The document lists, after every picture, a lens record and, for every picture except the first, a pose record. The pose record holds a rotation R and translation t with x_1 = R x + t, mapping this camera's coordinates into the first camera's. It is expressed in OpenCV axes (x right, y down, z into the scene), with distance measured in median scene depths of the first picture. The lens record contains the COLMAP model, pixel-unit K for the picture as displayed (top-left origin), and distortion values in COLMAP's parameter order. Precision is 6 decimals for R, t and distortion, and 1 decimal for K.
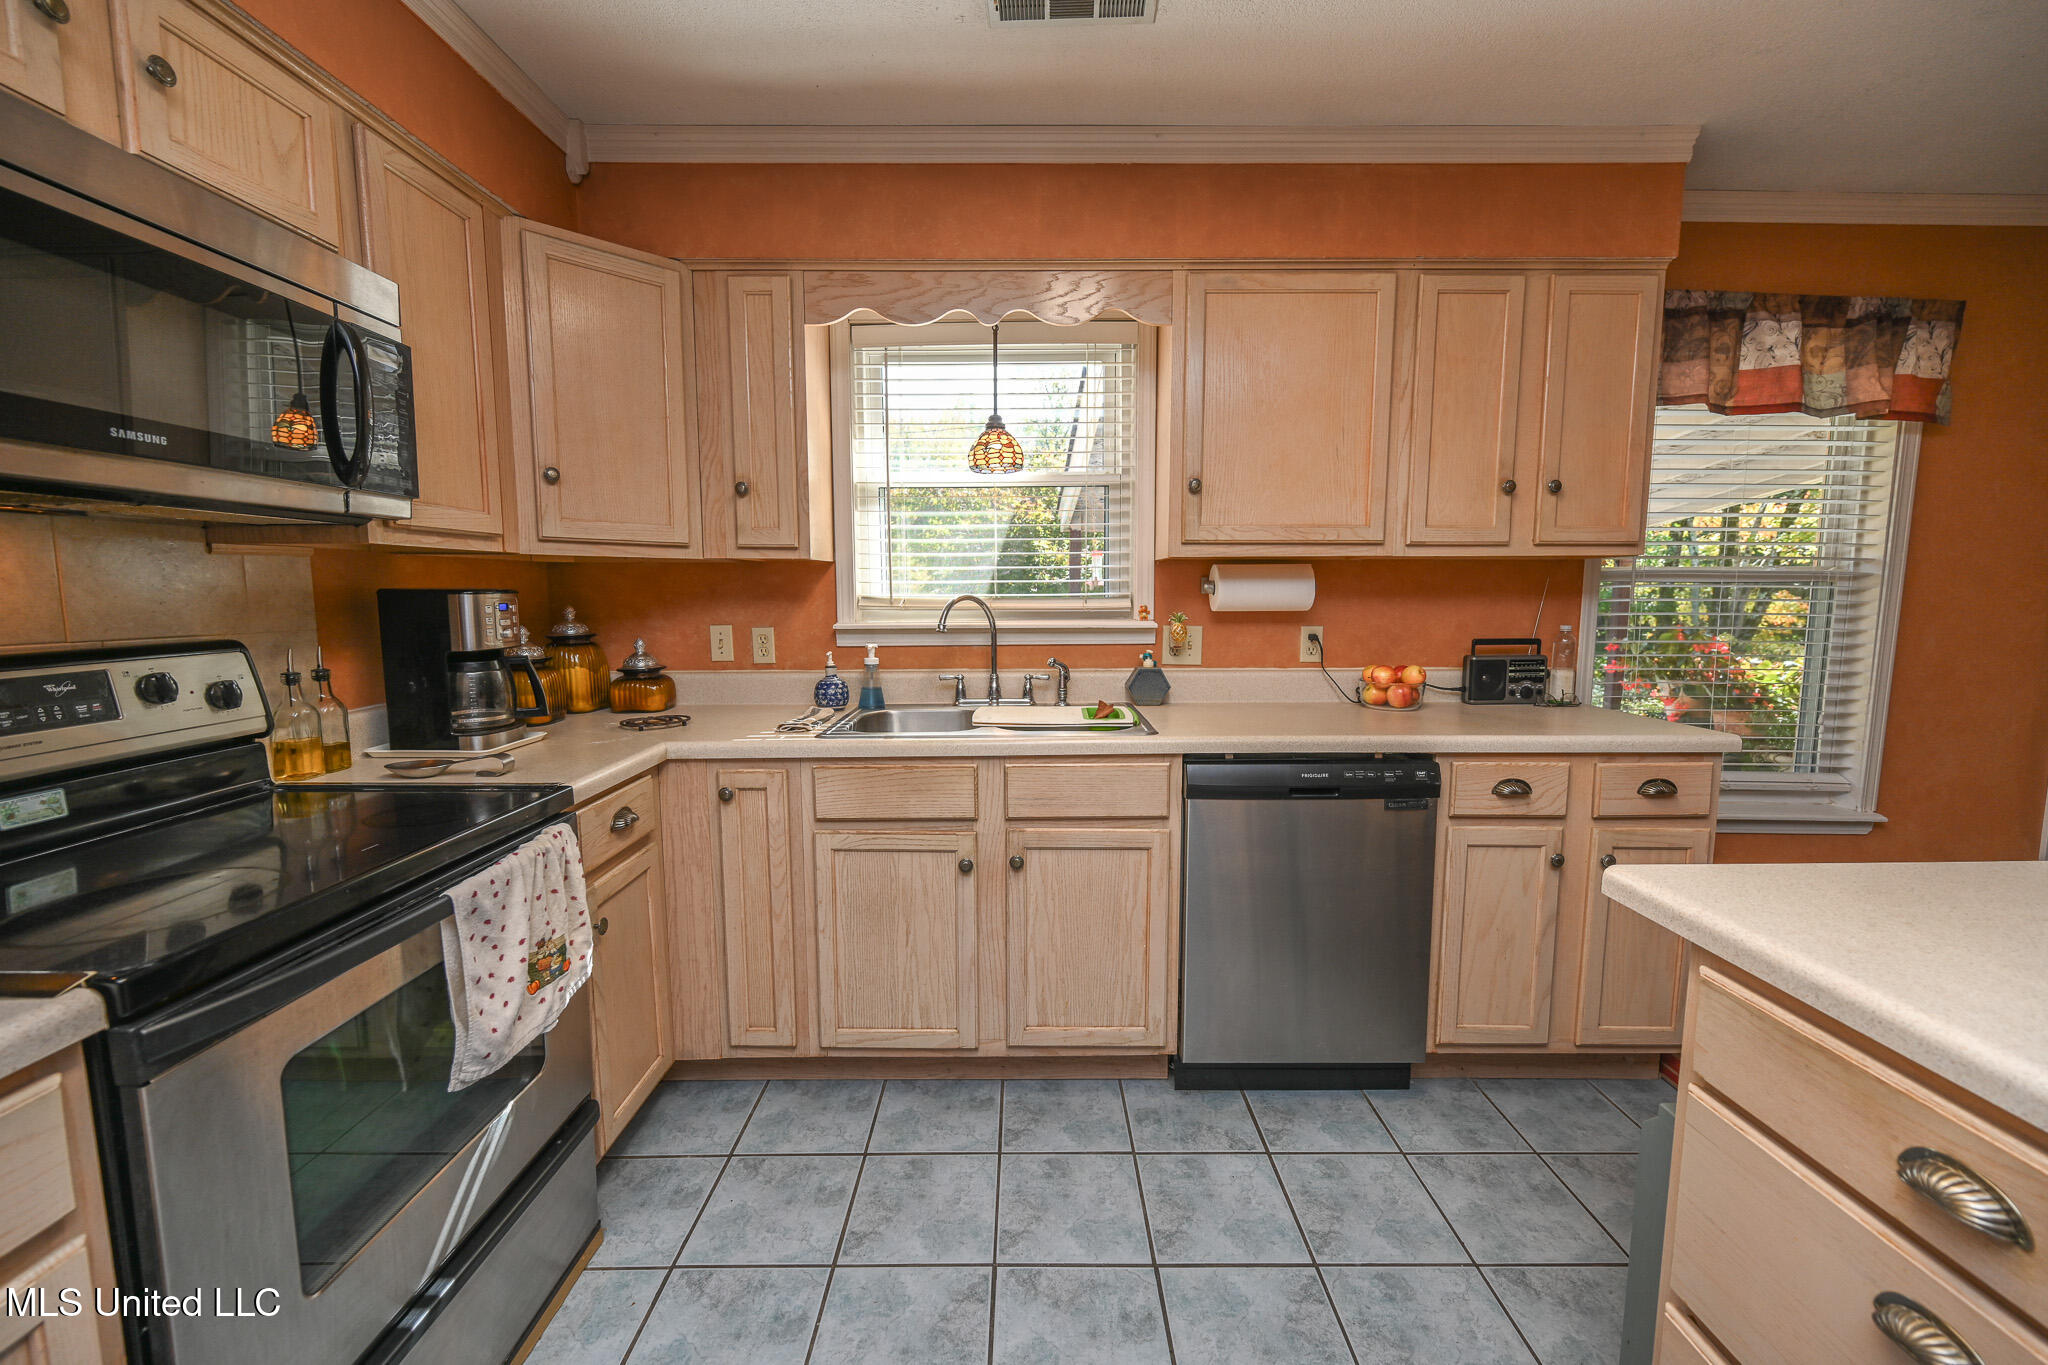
lens RADIAL K [[810.5, 0, 1029.9], [0, 810.5, 674.6], [0, 0, 1]] dist [0.002914, -0.001780]
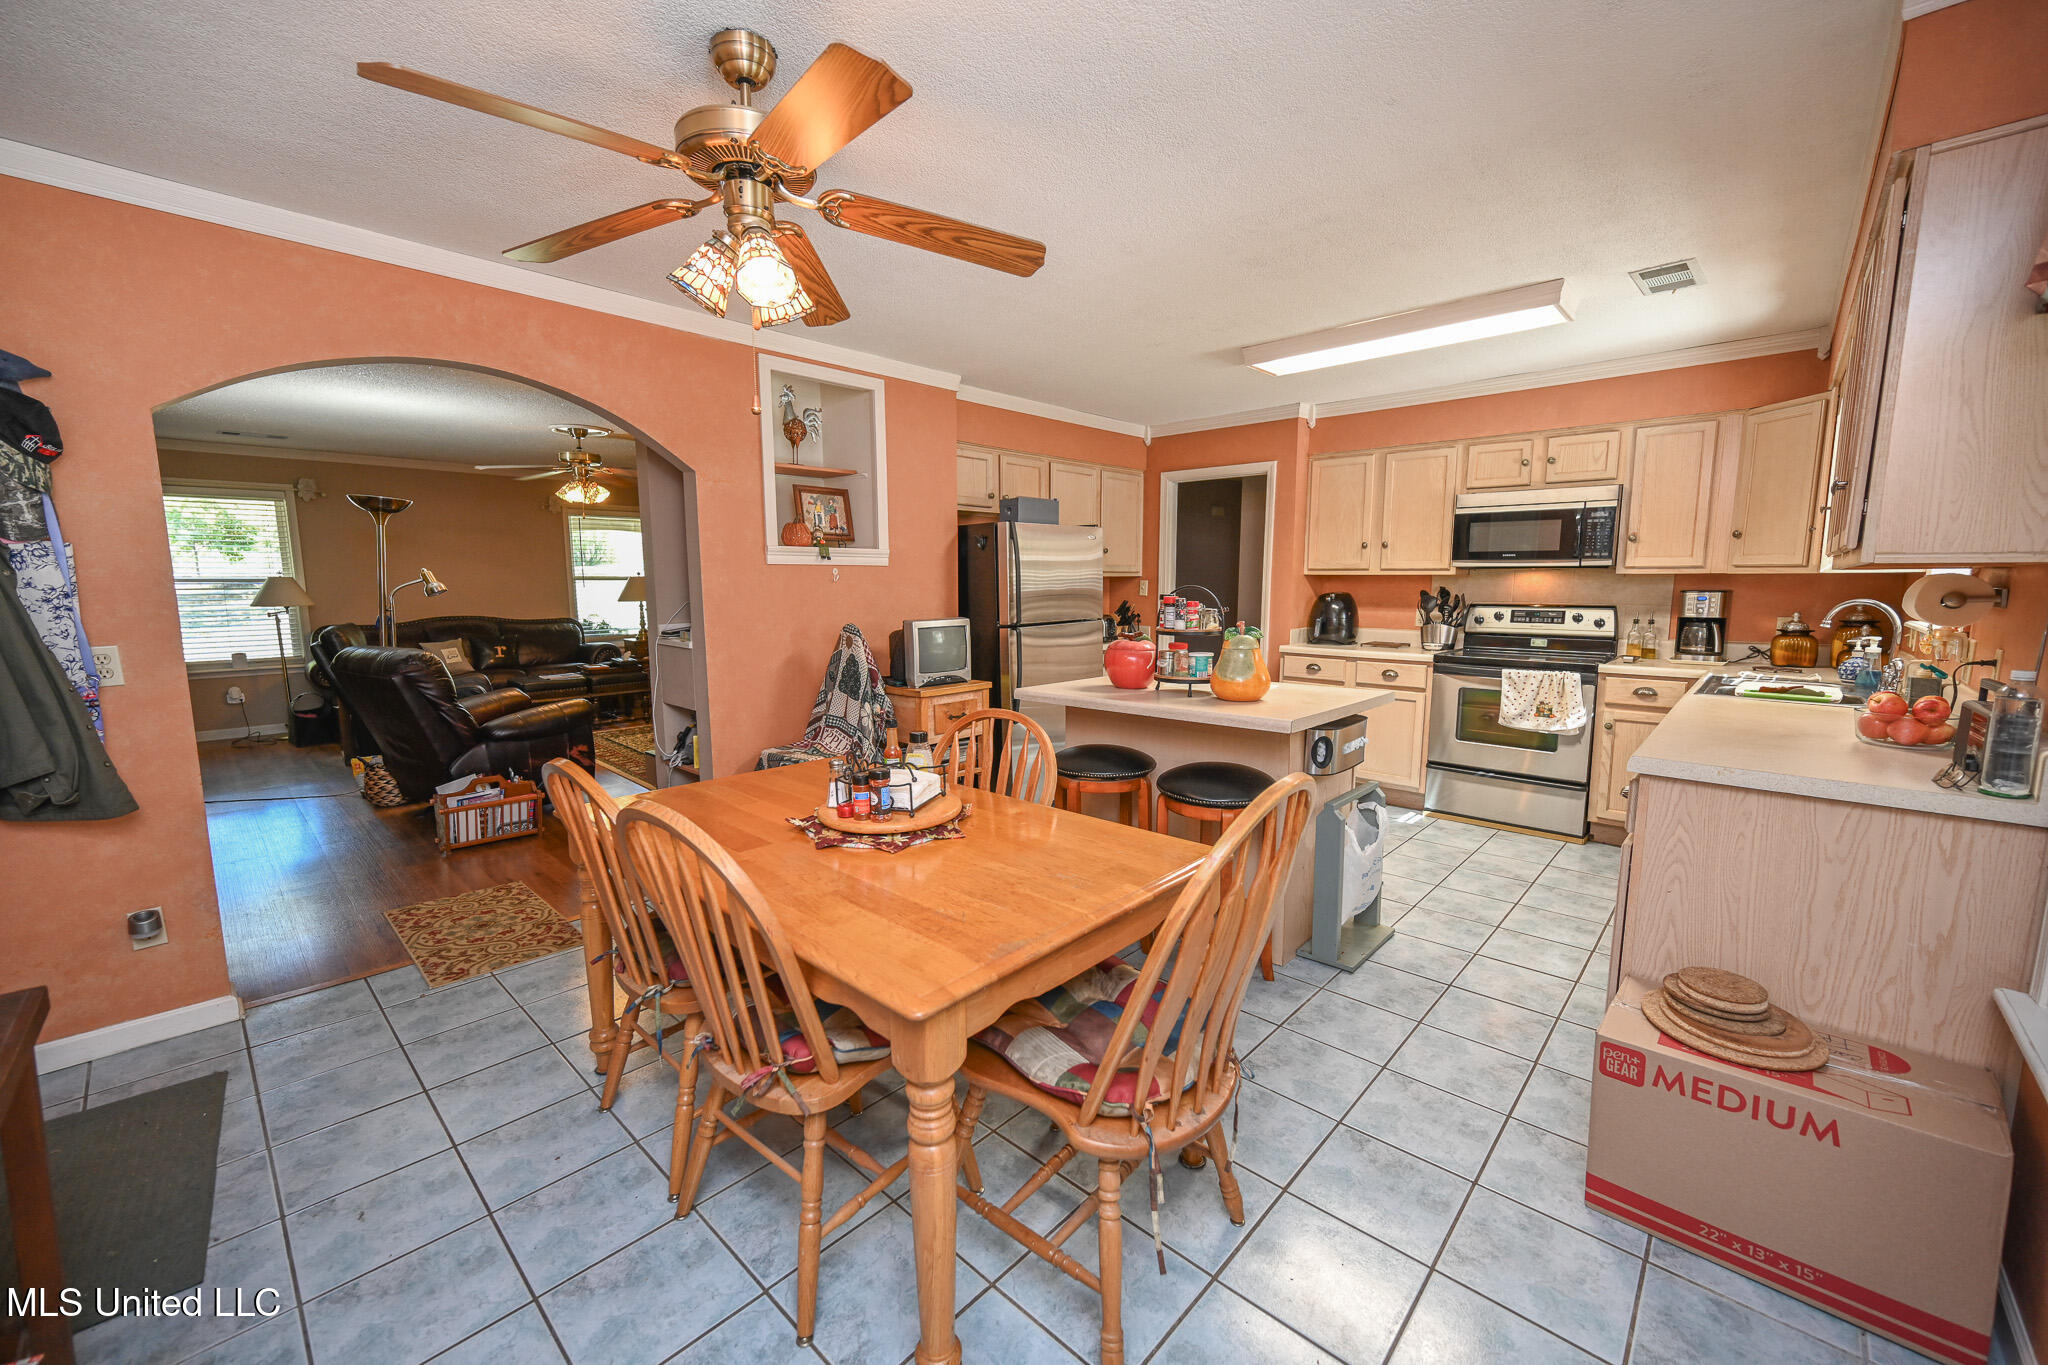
lens RADIAL K [[810.5, 0, 1032.8], [0, 810.5, 679.9], [0, 0, 1]] dist [0.002914, -0.001780]
pose [[-0.678789, 0.088896, -0.728932, 1.915121], [-0.076325, 0.978728, 0.190435, -0.129539], [0.730356, 0.184901, -0.657565, 1.021888]]
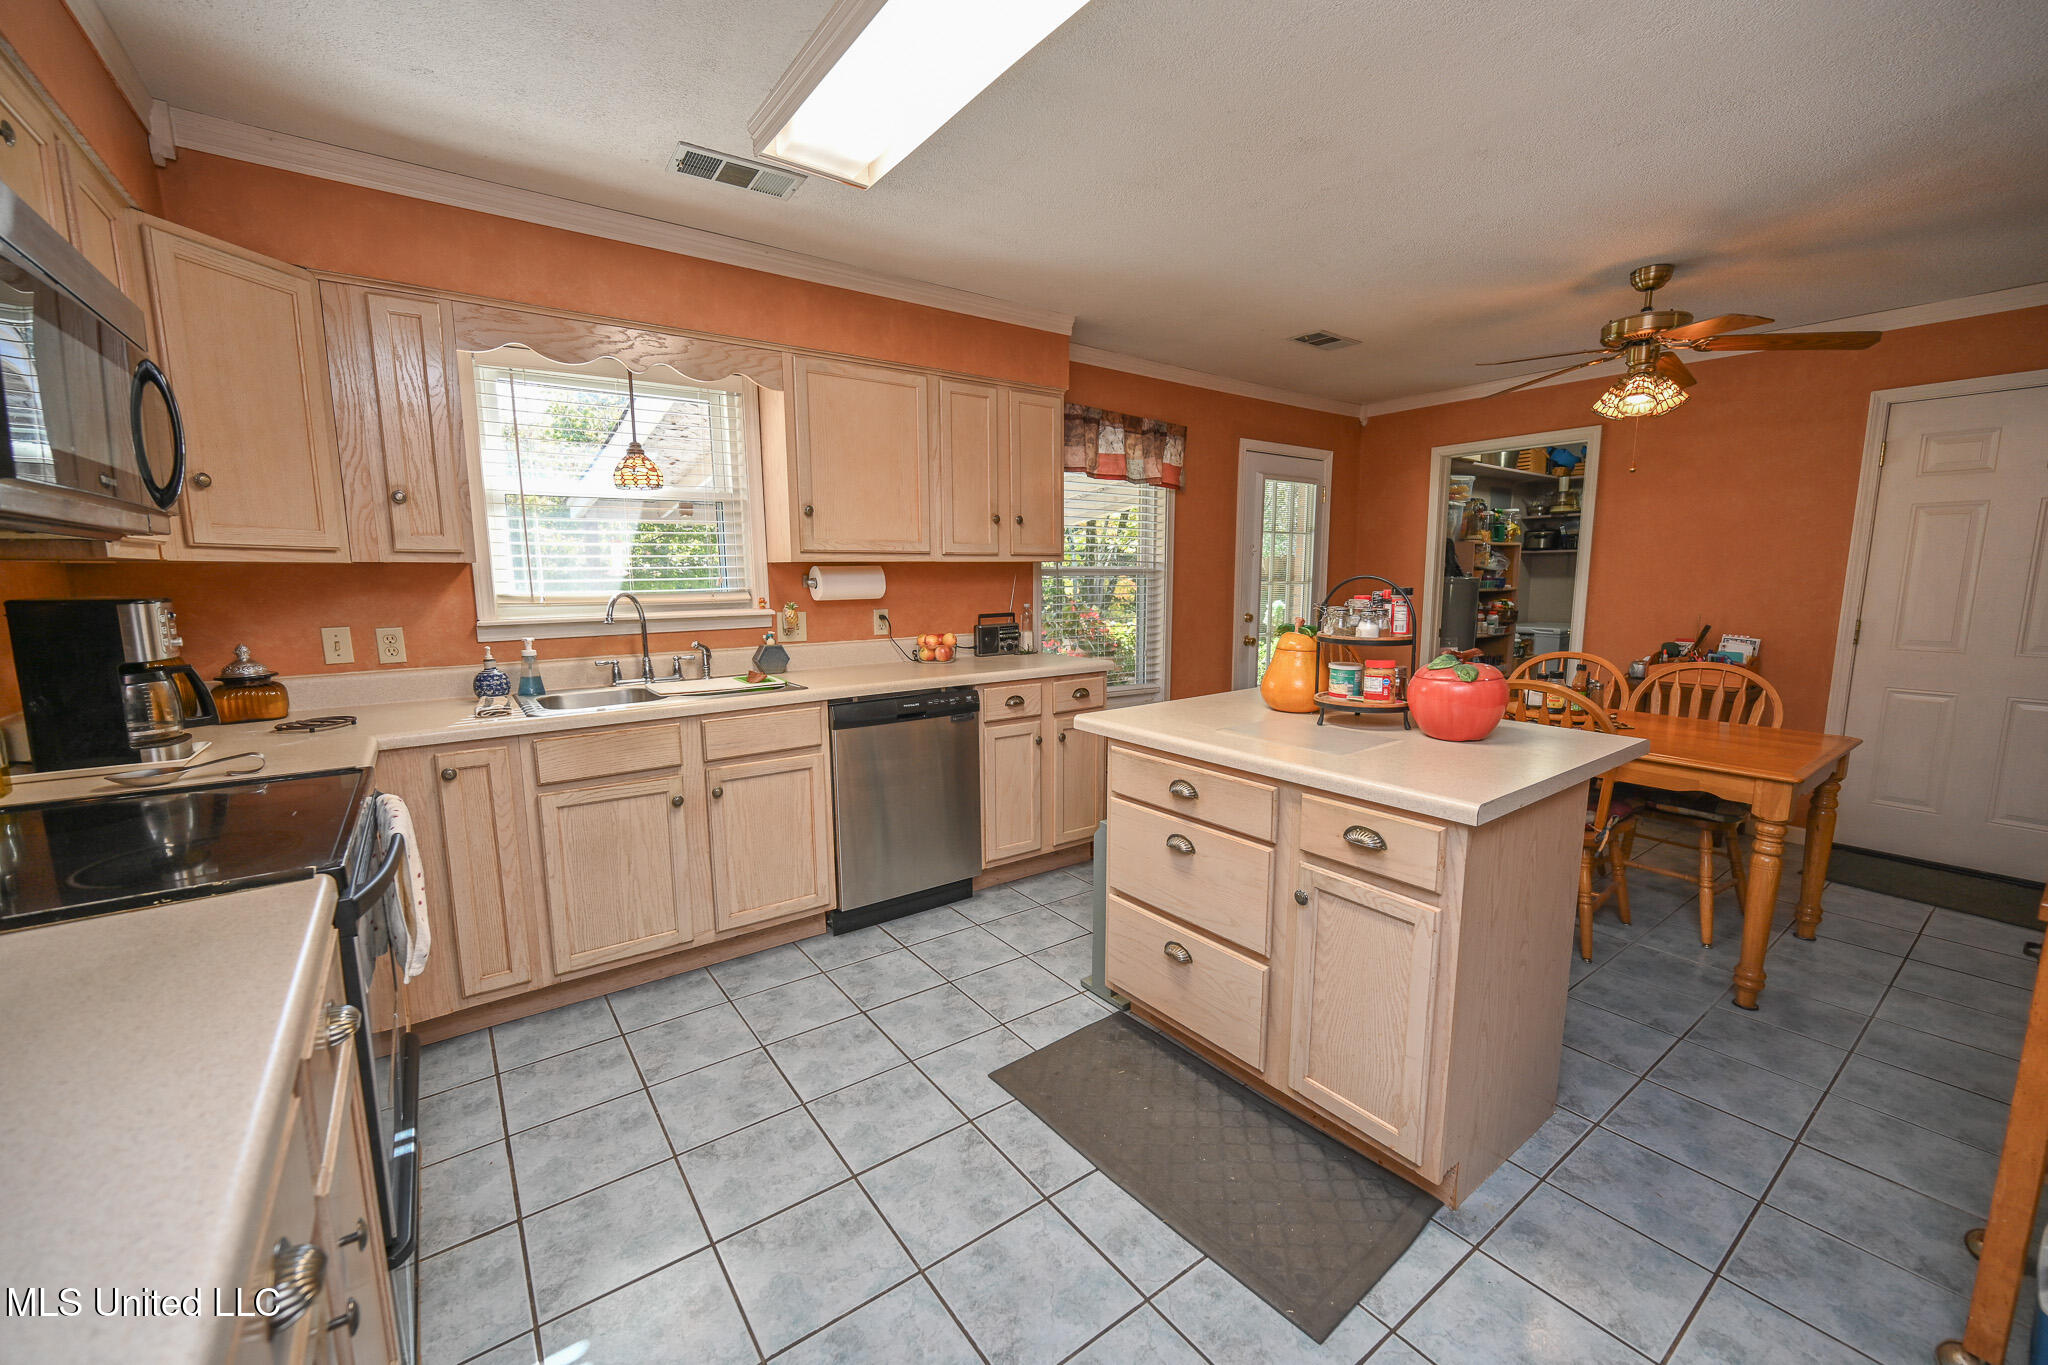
lens RADIAL K [[810.5, 0, 1028.2], [0, 810.5, 685.2], [0, 0, 1]] dist [0.002914, -0.001780]
pose [[0.807150, -0.086374, 0.583994, -0.342748], [0.067175, 0.996251, 0.054504, 0.014971], [-0.586512, -0.004763, 0.809926, -0.359650]]
